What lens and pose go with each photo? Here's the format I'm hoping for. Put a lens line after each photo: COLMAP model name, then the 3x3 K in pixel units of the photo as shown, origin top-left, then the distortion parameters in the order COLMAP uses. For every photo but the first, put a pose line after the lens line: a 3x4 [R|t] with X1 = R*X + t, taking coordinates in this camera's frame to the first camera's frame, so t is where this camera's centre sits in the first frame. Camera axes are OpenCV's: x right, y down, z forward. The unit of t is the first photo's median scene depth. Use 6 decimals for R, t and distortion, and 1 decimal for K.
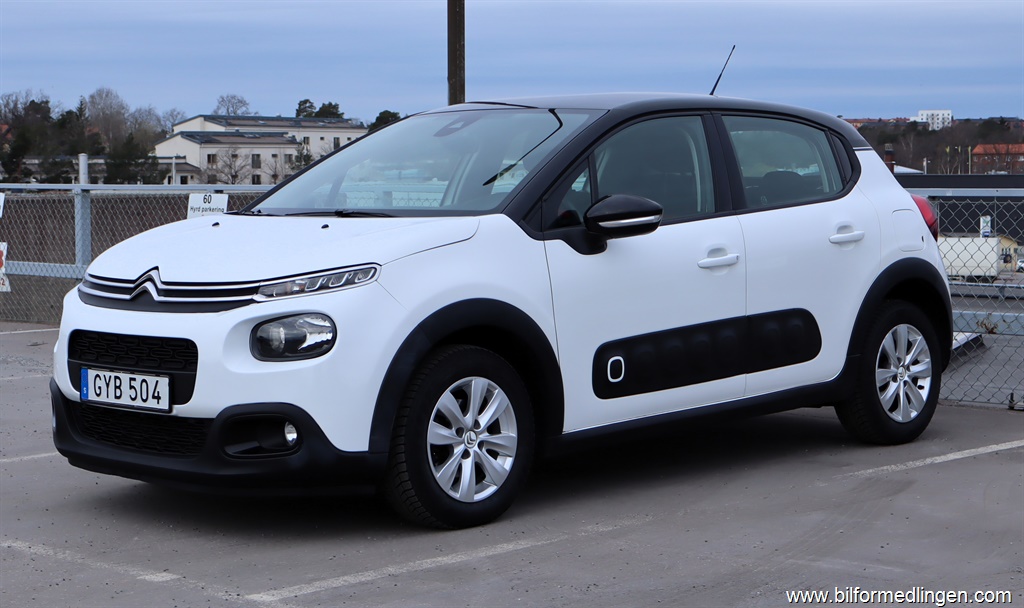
lens RADIAL K [[2152.9, 0, 510.1], [0, 2152.9, 305.4], [0, 0, 1]] dist [-0.021574, 0.000000]
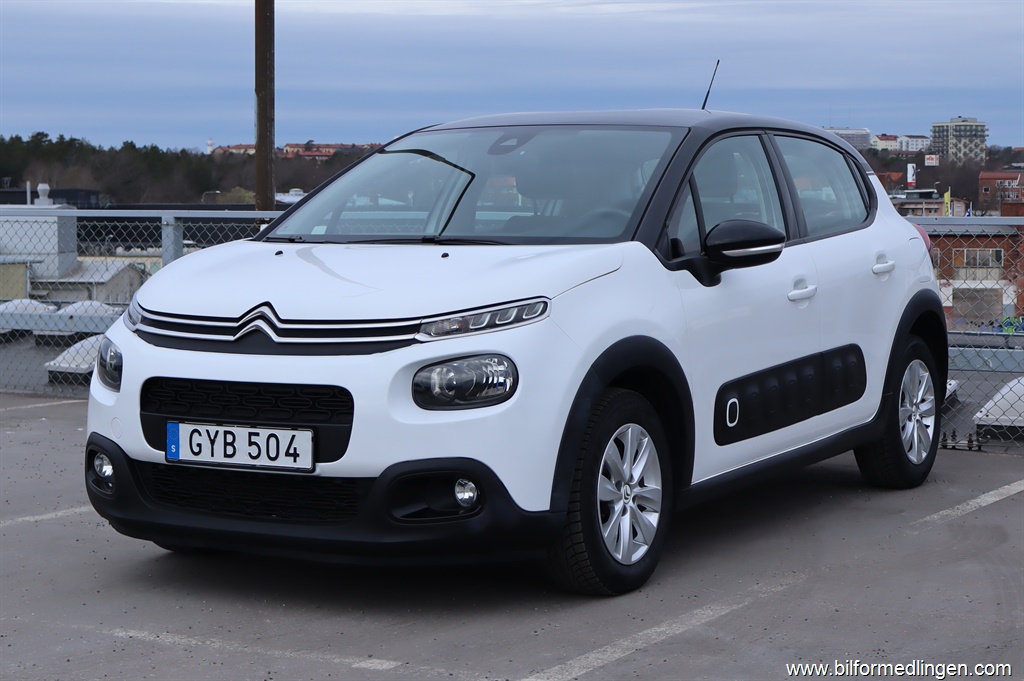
lens RADIAL K [[2307.7, 0, 517.3], [0, 2307.7, 339.6], [0, 0, 1]] dist [0.058265, 0.000000]
pose [[0.964523, -0.008990, 0.263847, -0.311424], [0.009470, 0.999955, -0.000549, -0.001627], [-0.263830, 0.003028, 0.964564, 0.087177]]
